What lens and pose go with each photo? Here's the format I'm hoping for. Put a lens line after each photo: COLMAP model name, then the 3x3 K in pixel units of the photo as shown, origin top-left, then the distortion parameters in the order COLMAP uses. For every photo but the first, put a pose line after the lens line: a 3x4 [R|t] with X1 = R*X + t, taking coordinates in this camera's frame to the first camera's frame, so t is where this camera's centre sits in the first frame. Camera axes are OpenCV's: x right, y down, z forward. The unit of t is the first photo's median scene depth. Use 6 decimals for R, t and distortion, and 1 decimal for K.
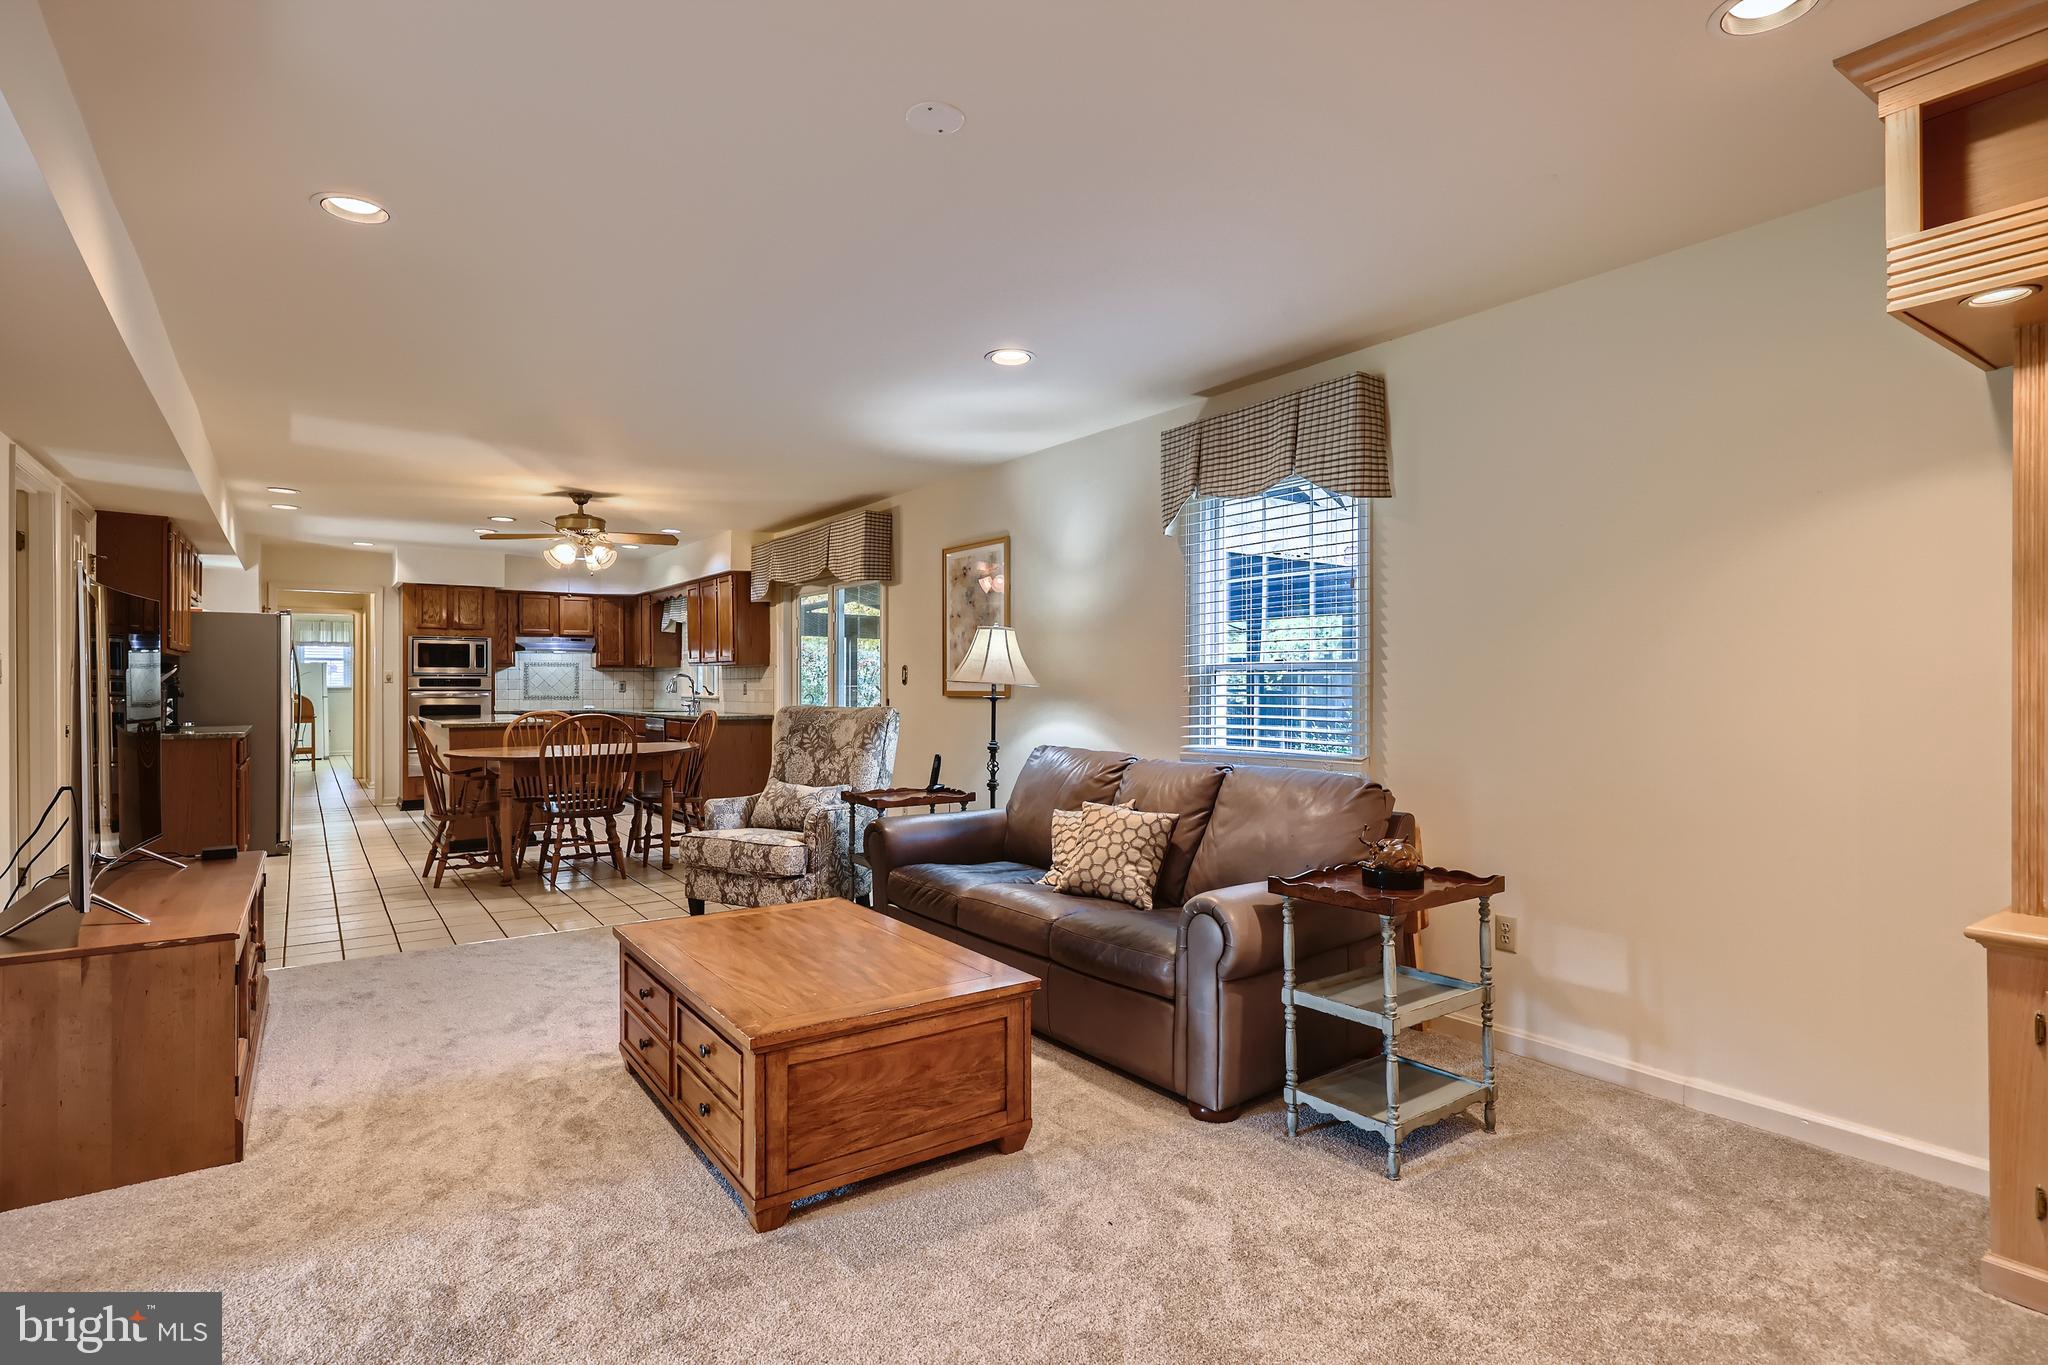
lens RADIAL K [[1025.3, 0, 1024.0], [0, 1025.3, 682.5], [0, 0, 1]] dist [-0.001004, 0.000137]
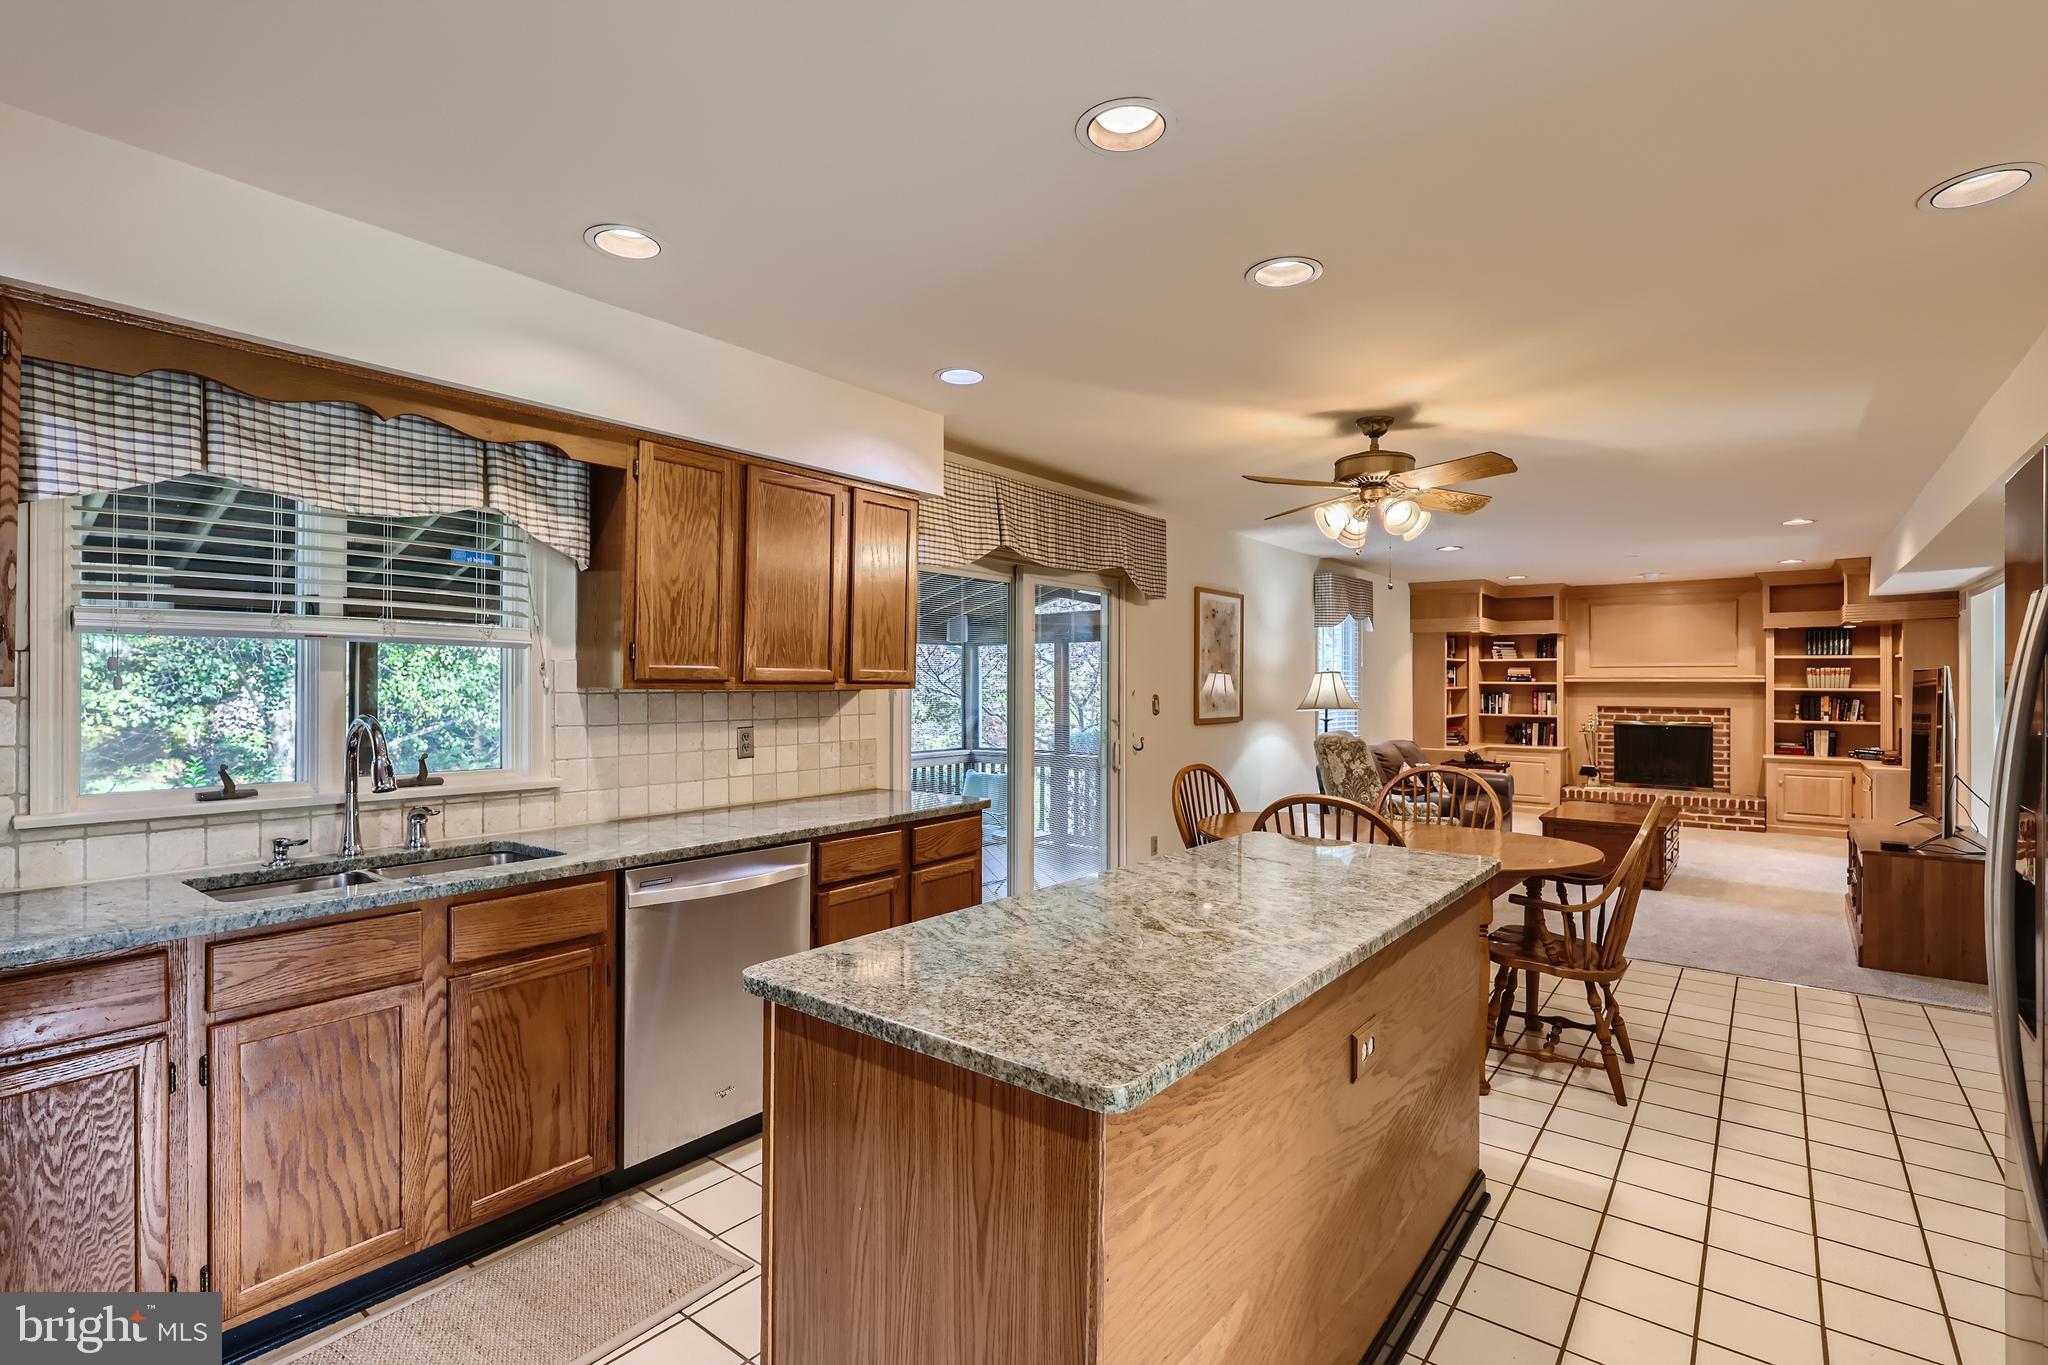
lens RADIAL K [[959.2, 0, 1024.0], [0, 959.2, 682.5], [0, 0, 1]] dist [0.003112, 0.000361]
pose [[-0.290239, 0.001271, 0.956953, -0.639578], [-0.003969, 0.999989, -0.002531, -0.017657], [-0.956946, -0.004533, -0.290231, 0.950379]]
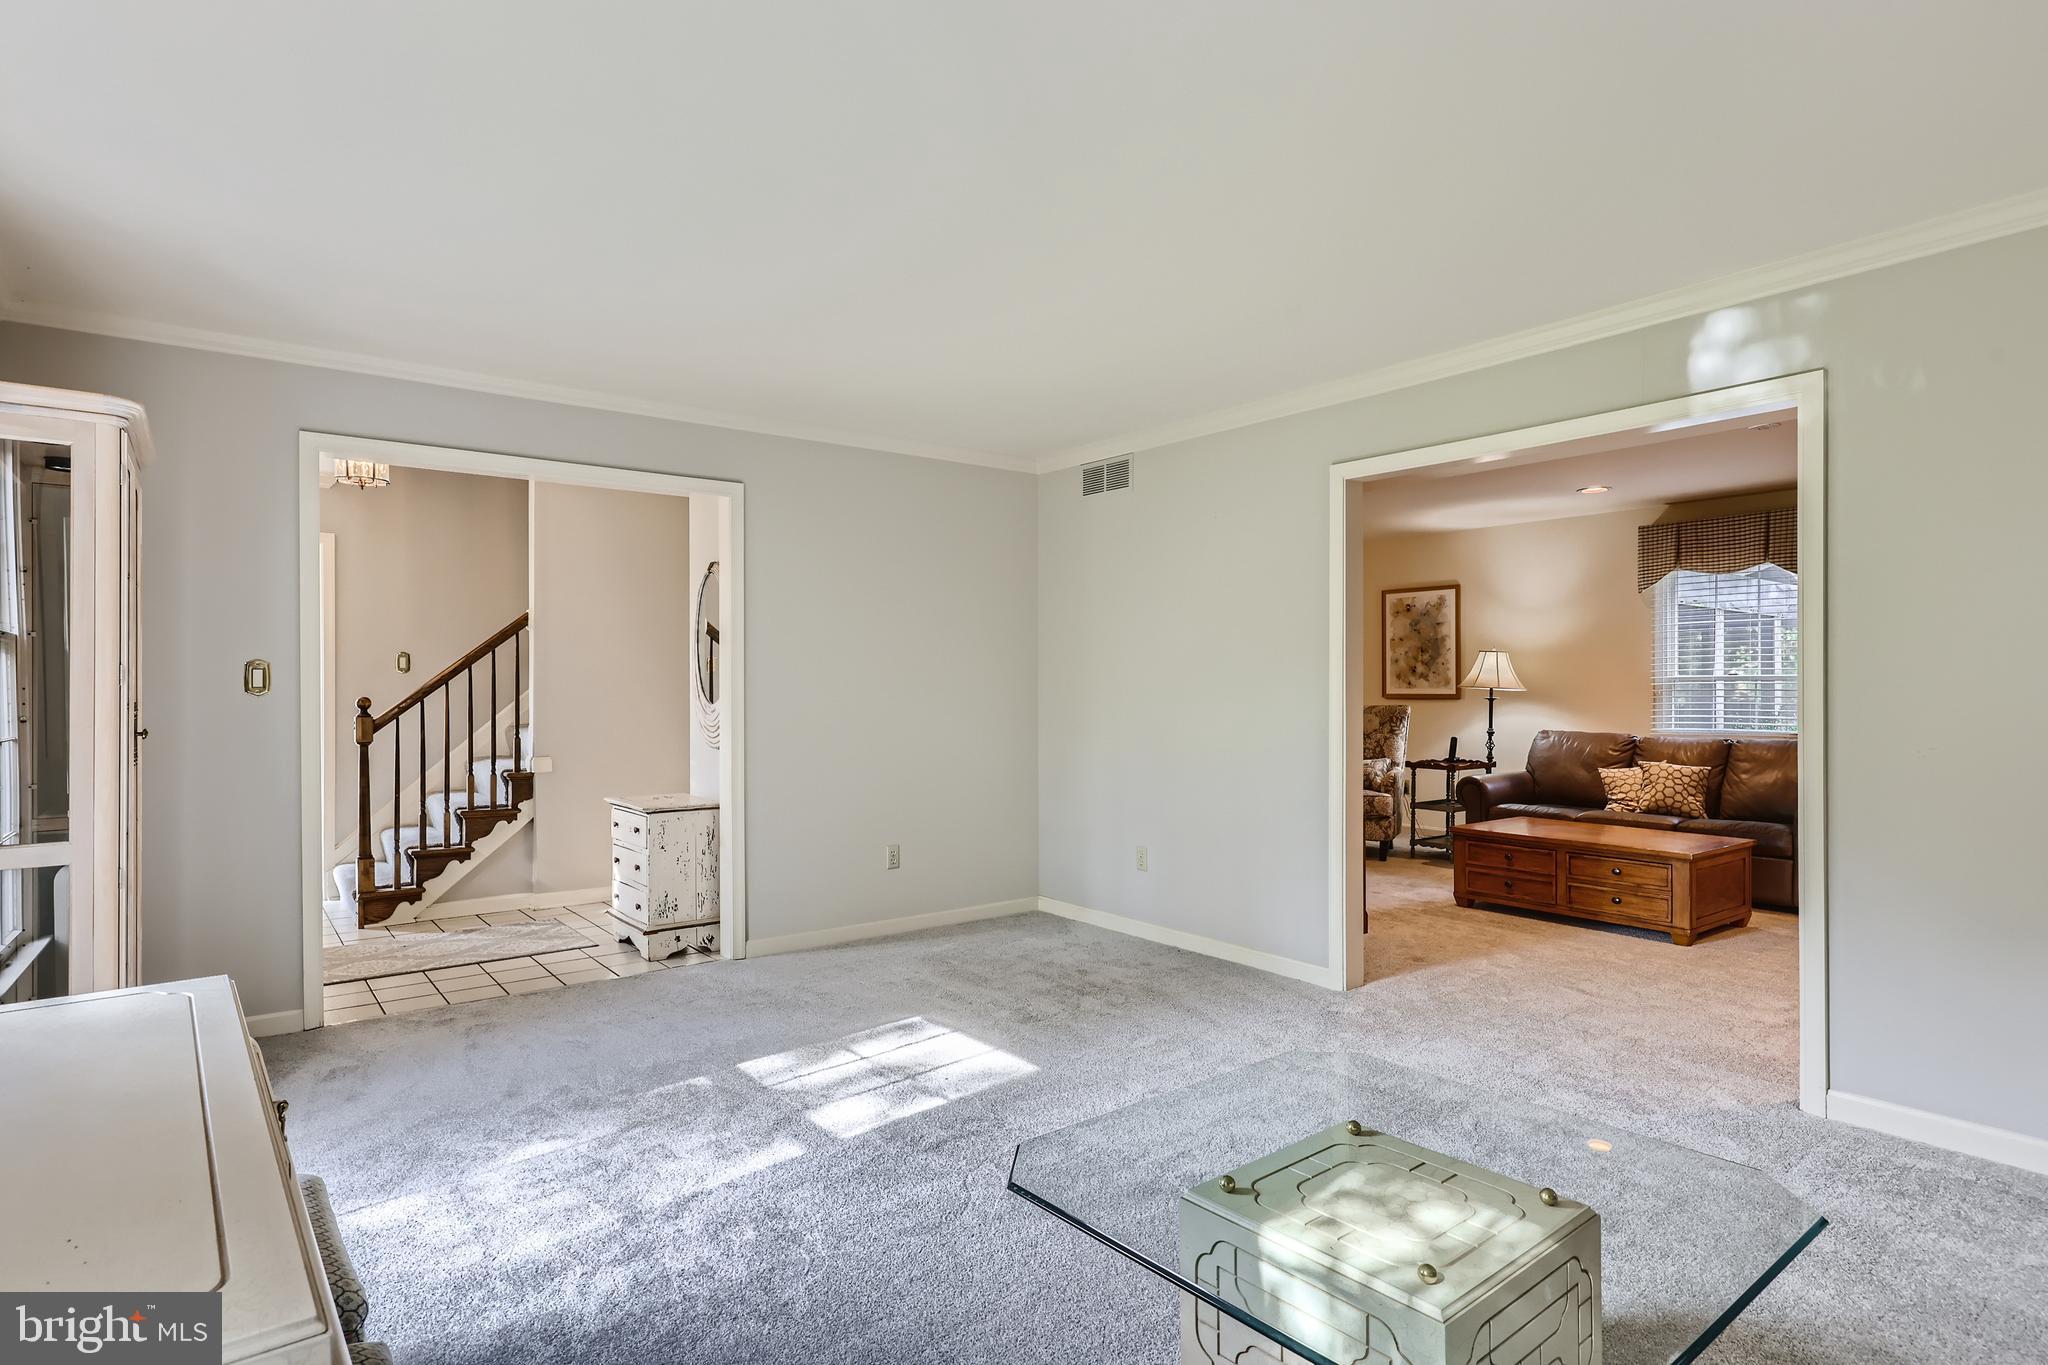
lens RADIAL K [[1088.8, 0, 1024.0], [0, 1088.8, 682.5], [0, 0, 1]] dist [0.003317, 0.000520]
pose [[0.998370, -0.000389, 0.057075, -0.417113], [0.000451, 0.999999, -0.001084, -0.003562], [-0.057074, 0.001108, 0.998369, -0.280524]]
